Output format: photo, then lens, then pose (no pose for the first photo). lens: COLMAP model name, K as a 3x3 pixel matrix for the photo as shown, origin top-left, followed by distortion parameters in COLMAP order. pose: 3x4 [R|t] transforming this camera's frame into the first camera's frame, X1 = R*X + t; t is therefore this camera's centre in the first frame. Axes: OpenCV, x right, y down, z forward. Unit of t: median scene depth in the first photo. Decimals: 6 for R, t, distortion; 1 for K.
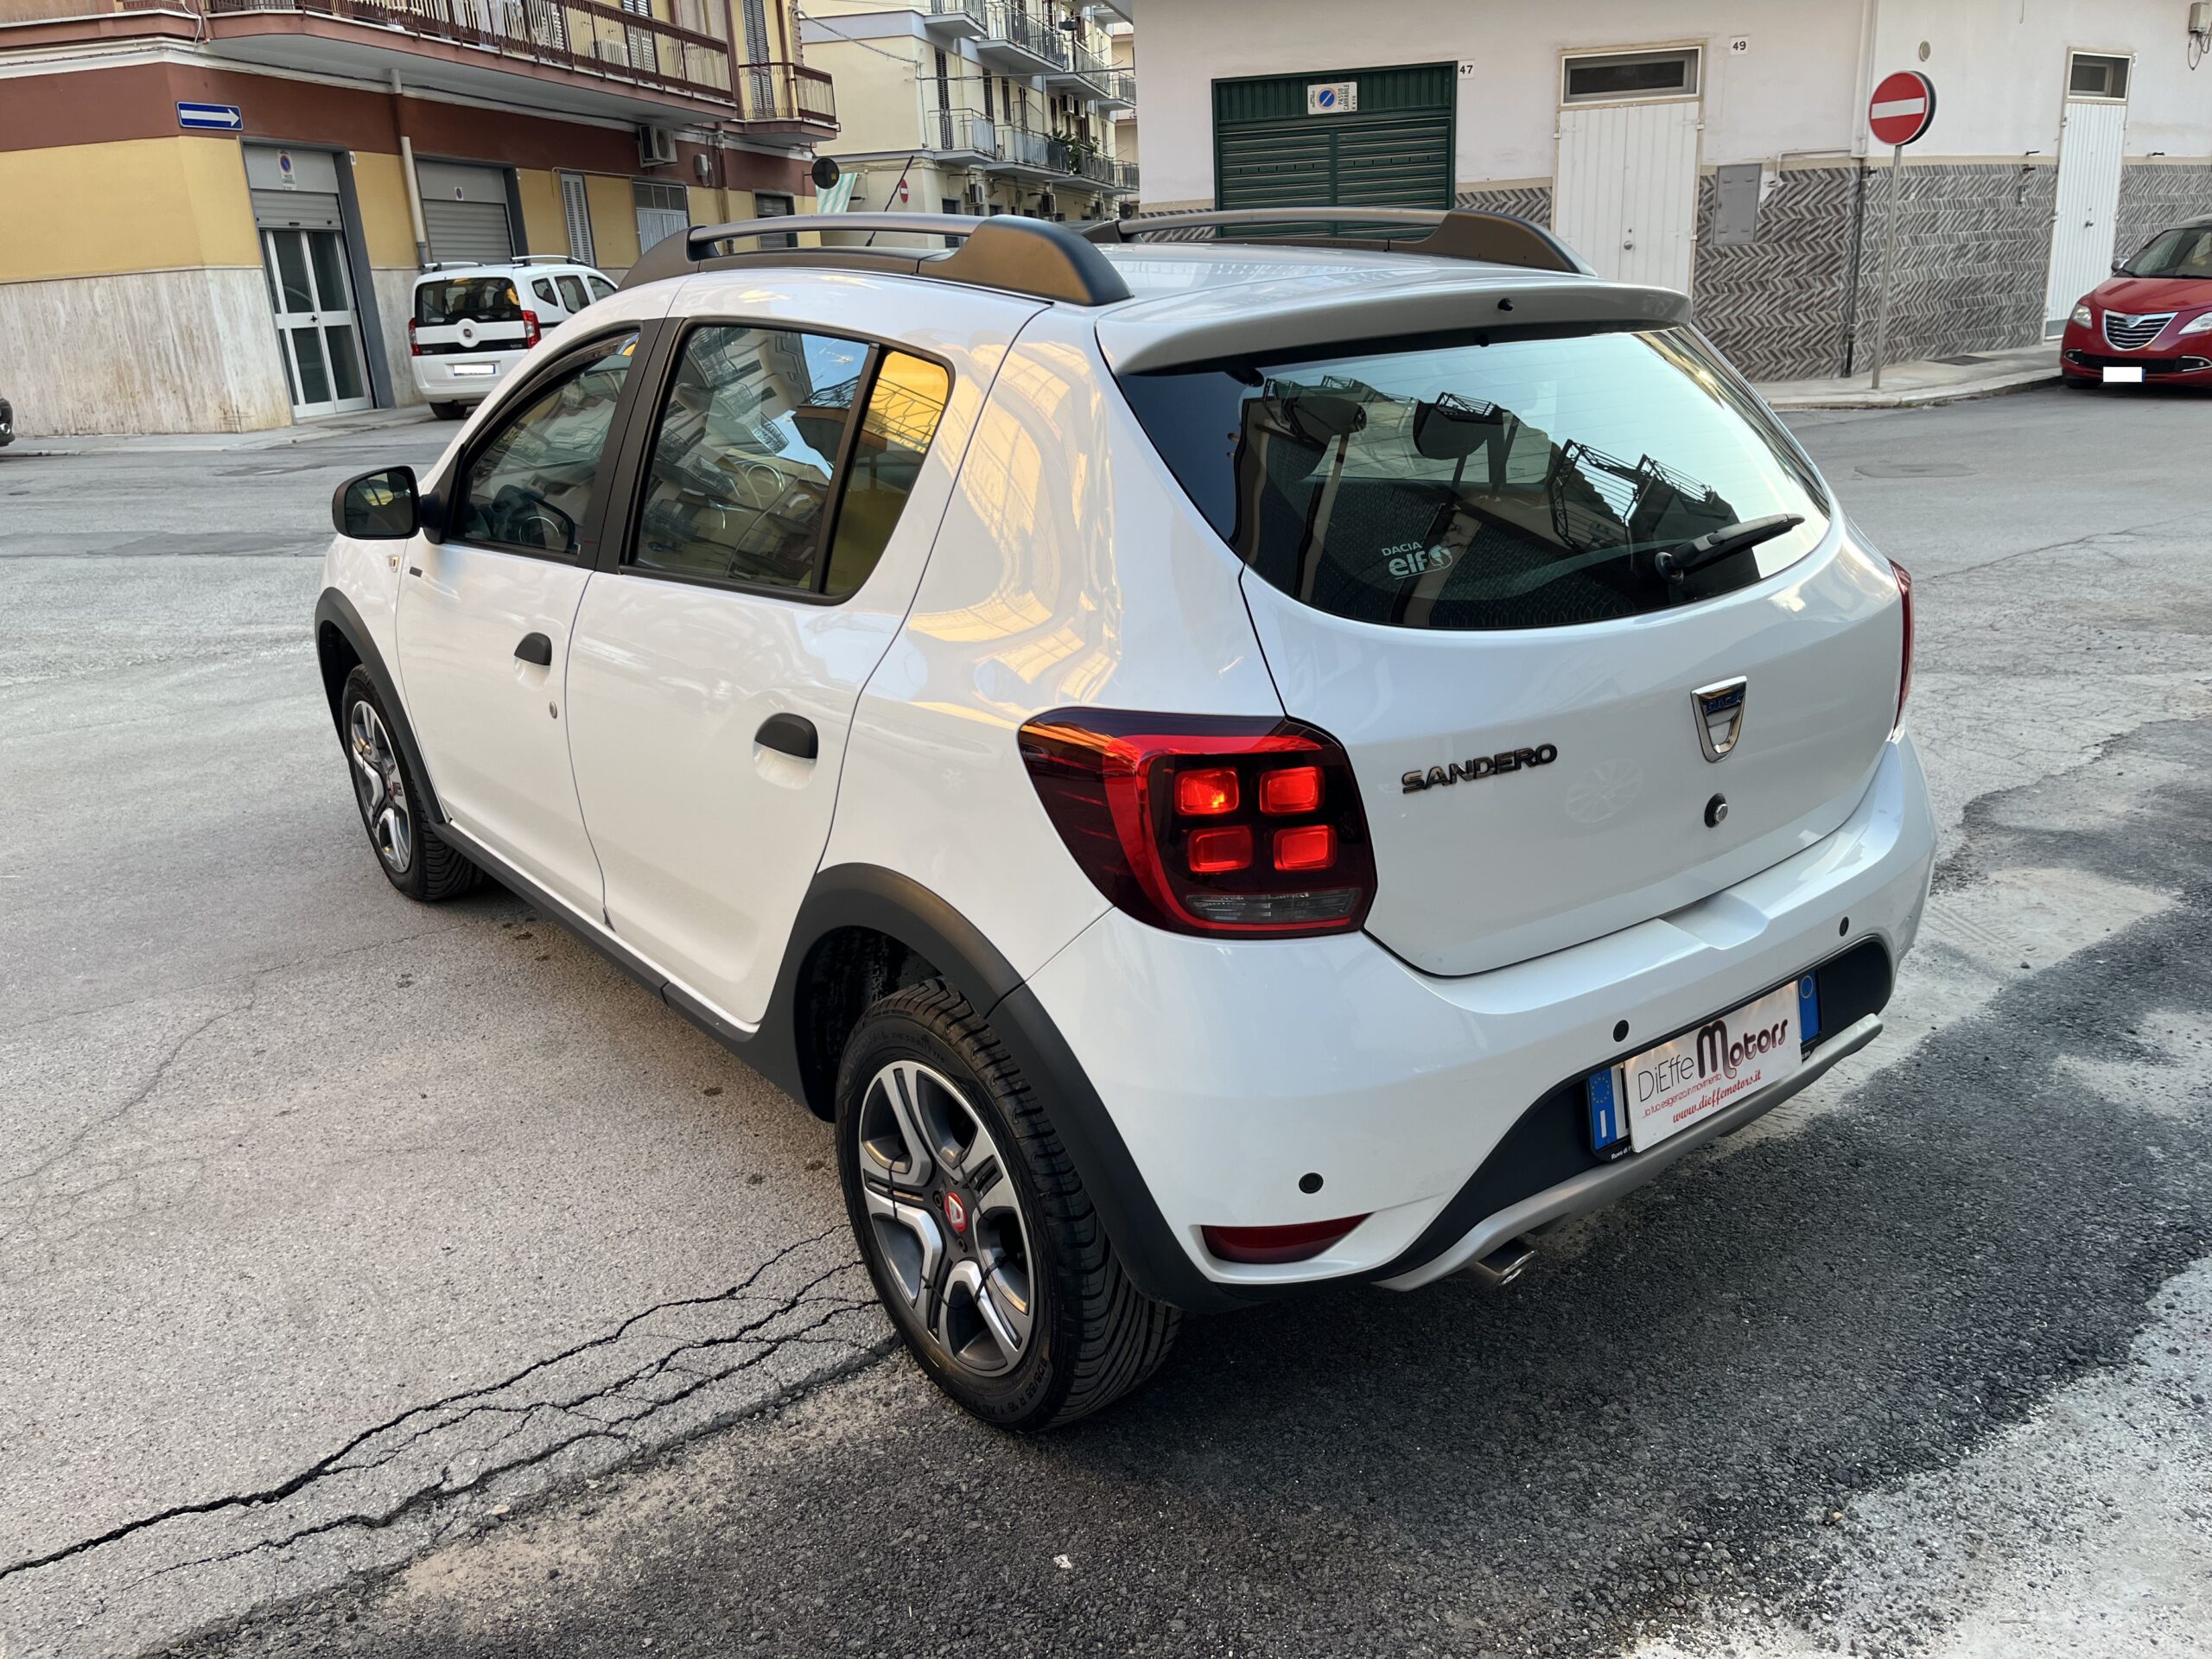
lens RADIAL K [[1678.4, 0, 1099.4], [0, 1678.4, 841.4], [0, 0, 1]] dist [0.064273, -0.090181]
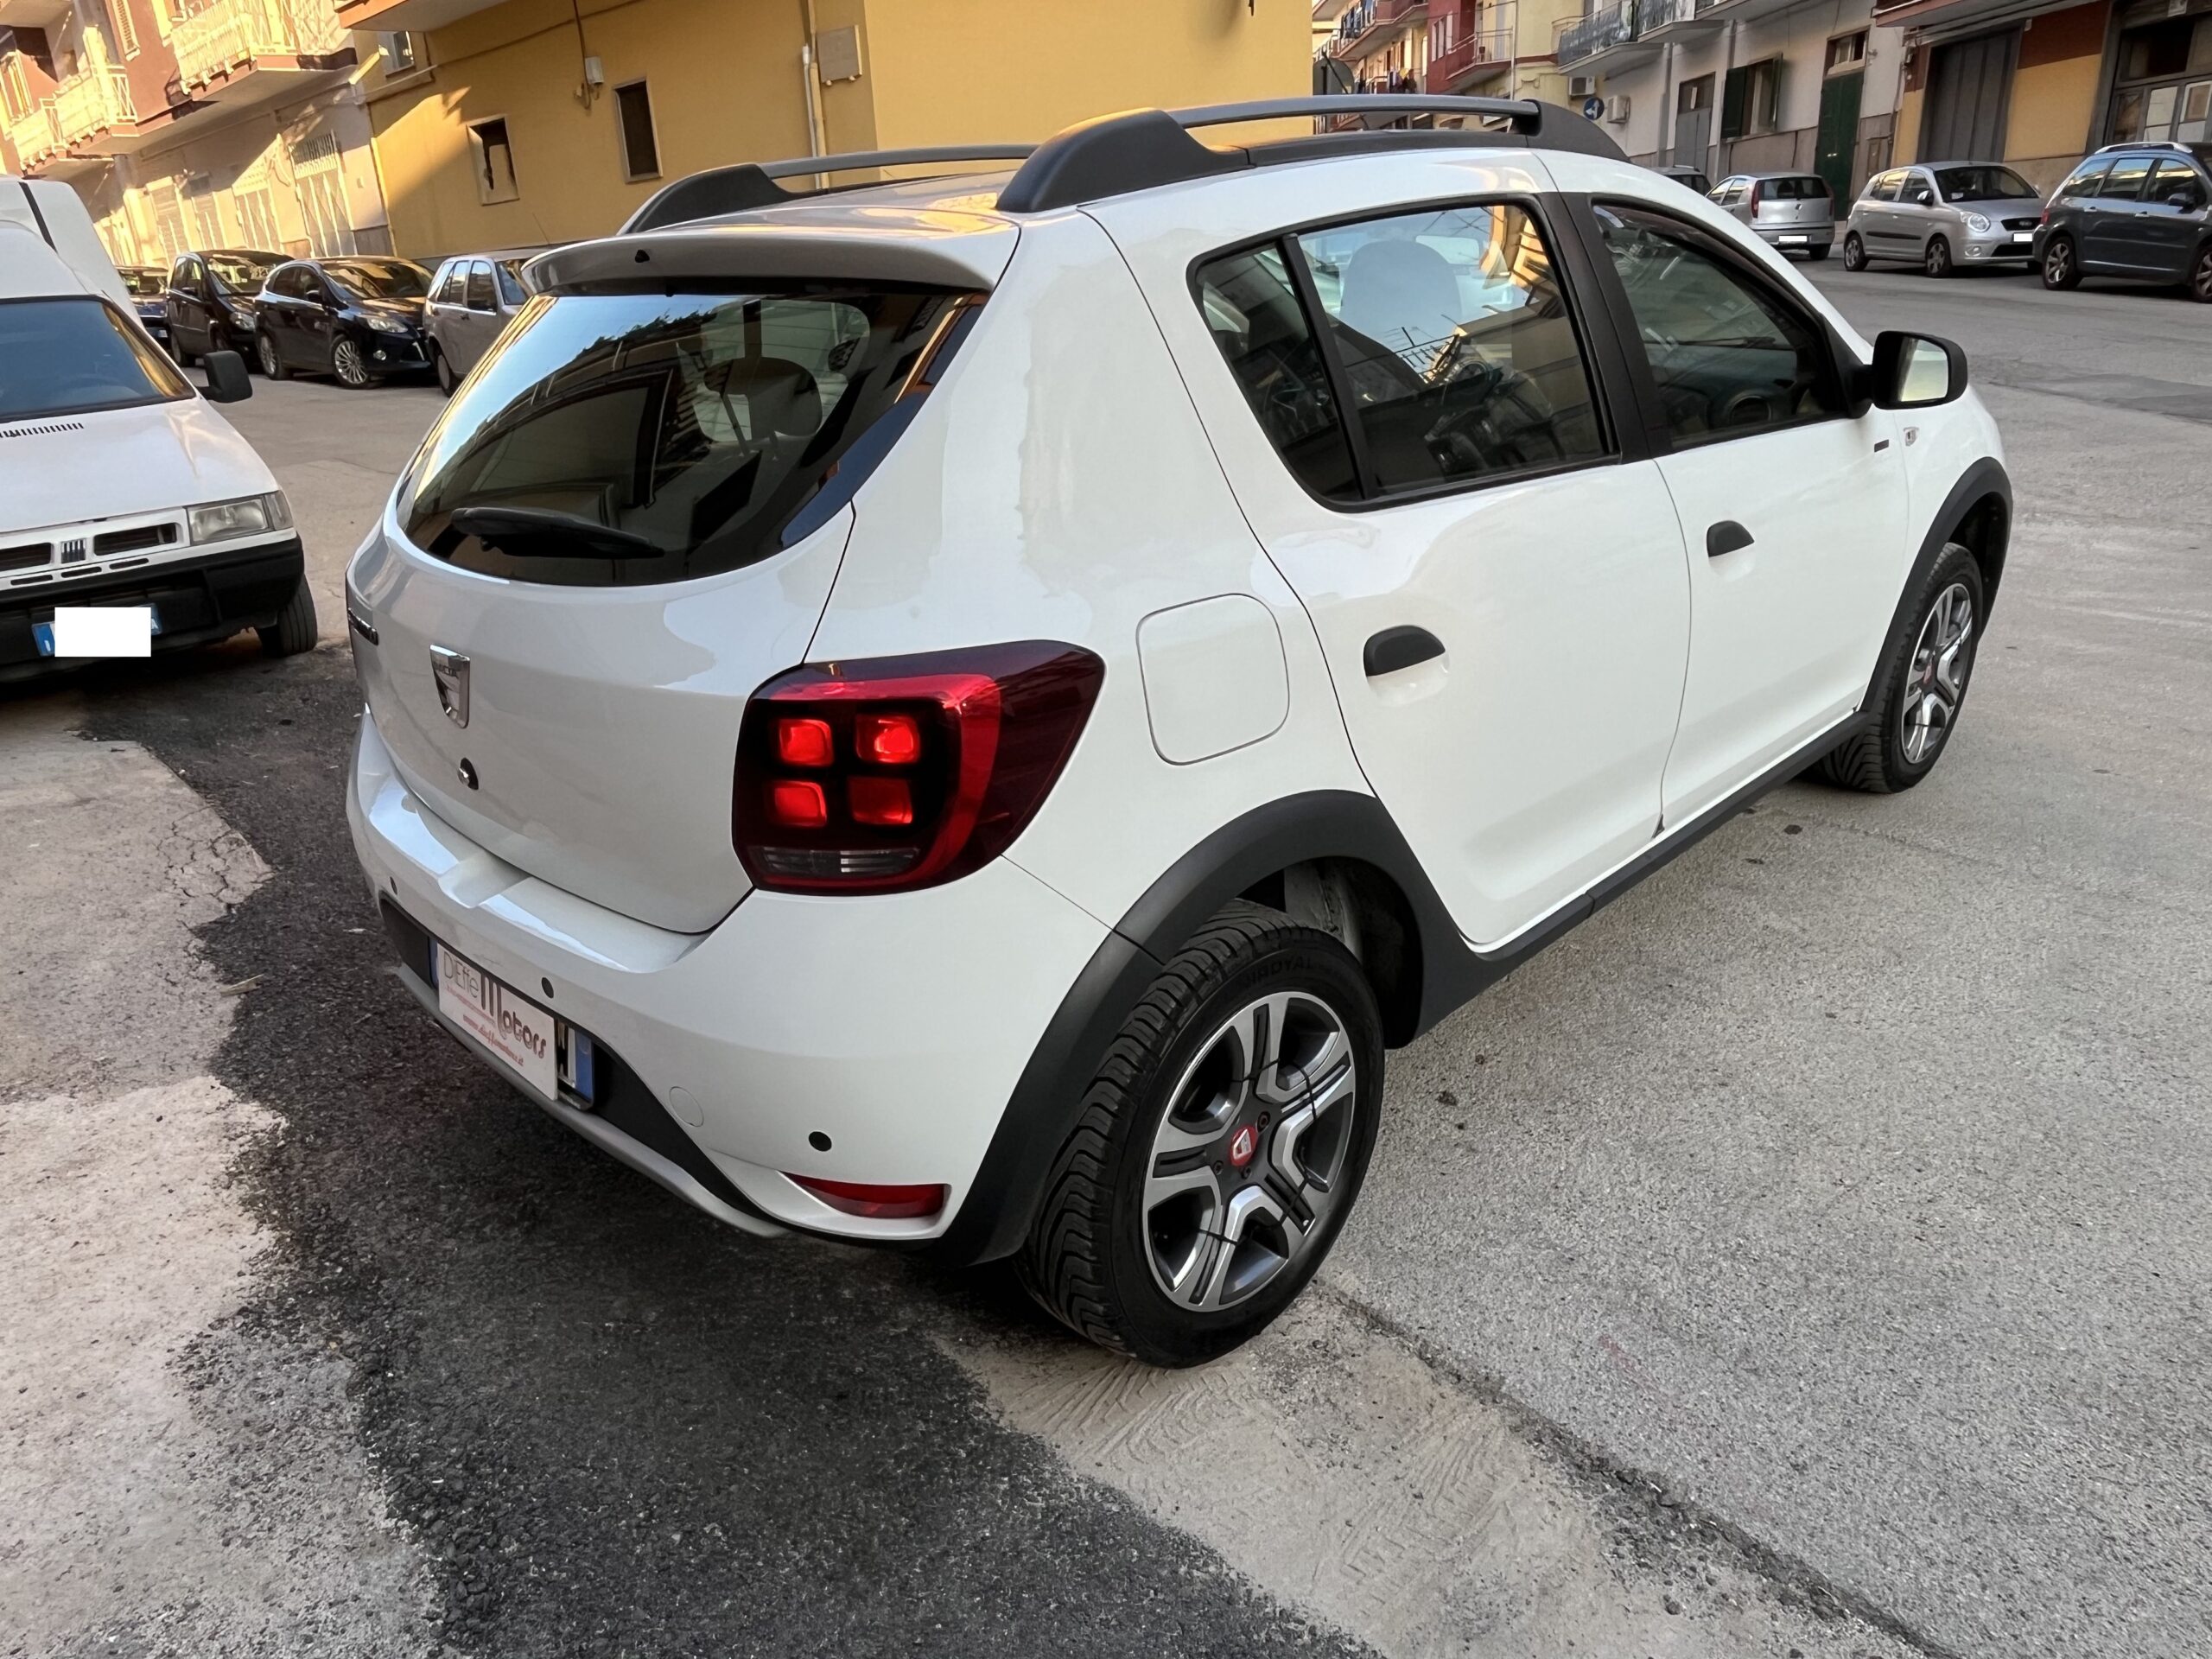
lens RADIAL K [[1480.0, 0, 1092.2], [0, 1480.0, 837.5], [0, 0, 1]] dist [0.004984, -0.004571]
pose [[0.118780, 0.402618, -0.907629, 0.174365], [-0.269106, 0.892941, 0.360885, -0.057700], [0.955758, 0.201382, 0.214411, 0.164703]]
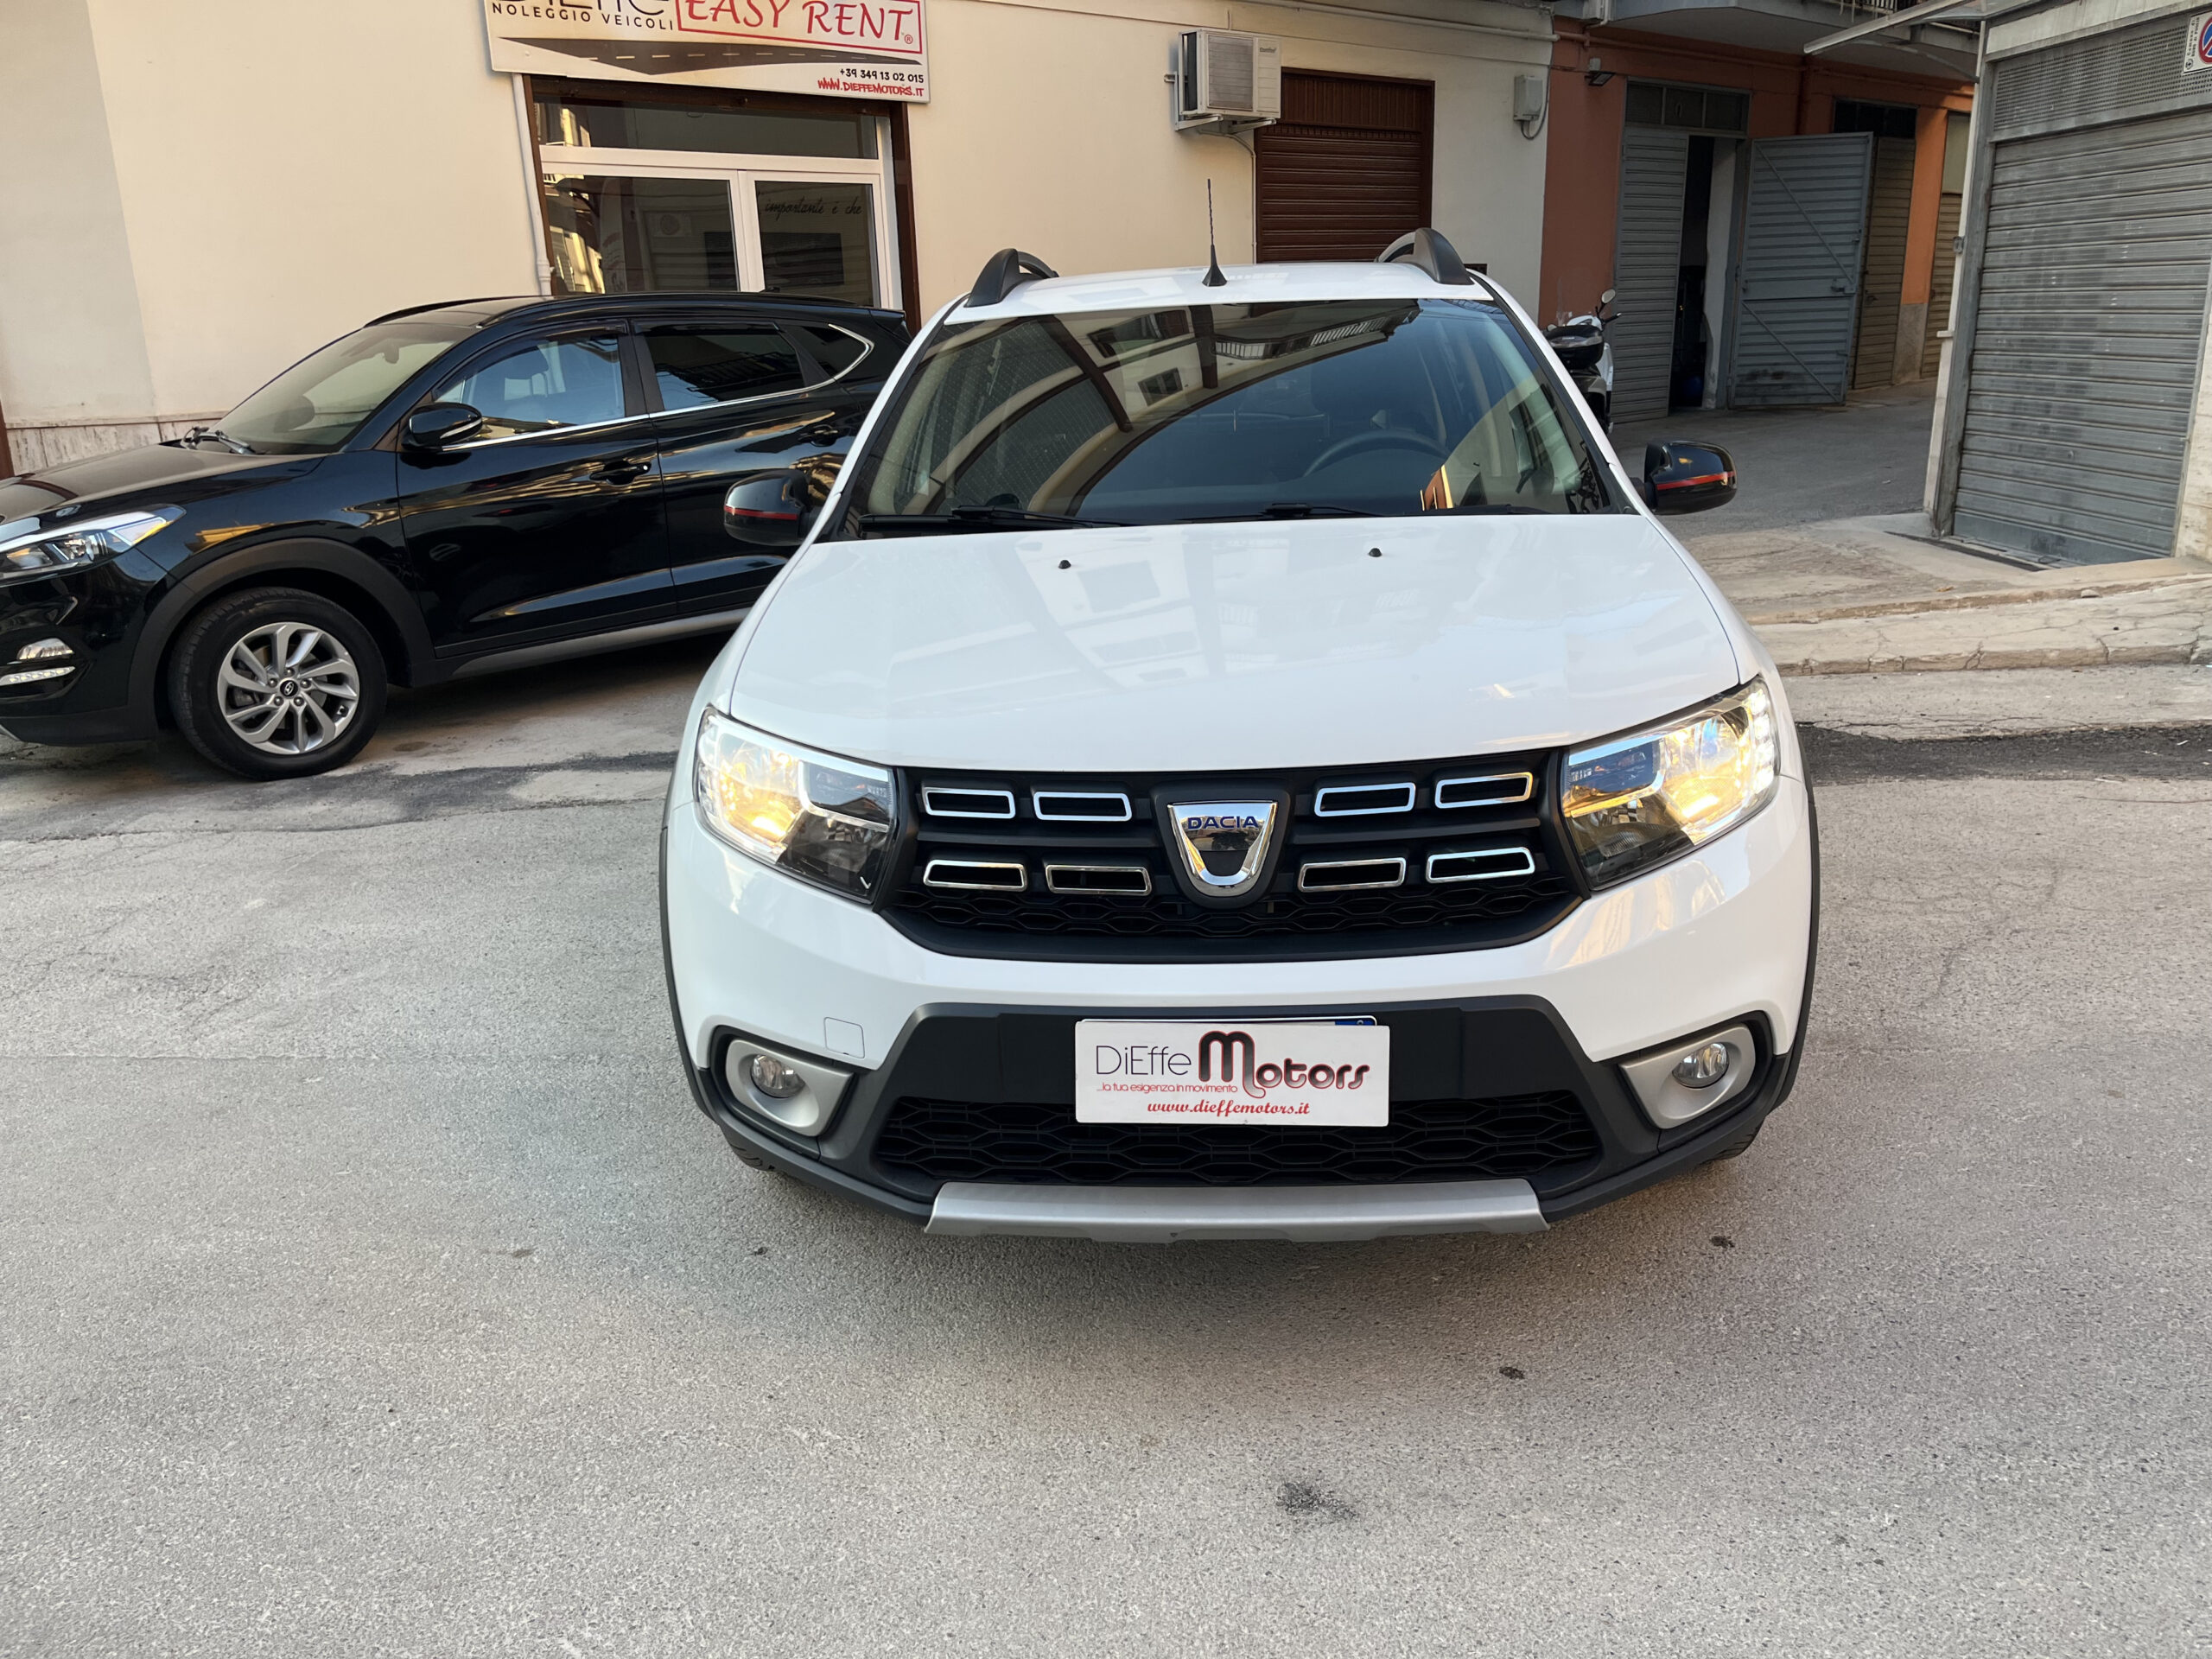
lens RADIAL K [[1678.4, 0, 1099.1], [0, 1678.4, 856.5], [0, 0, 1]] dist [0.064273, -0.090181]
pose [[-0.740772, -0.136231, 0.657798, -0.186219], [0.278784, 0.828568, 0.485546, -0.127736], [-0.611177, 0.543063, -0.575800, 0.415063]]
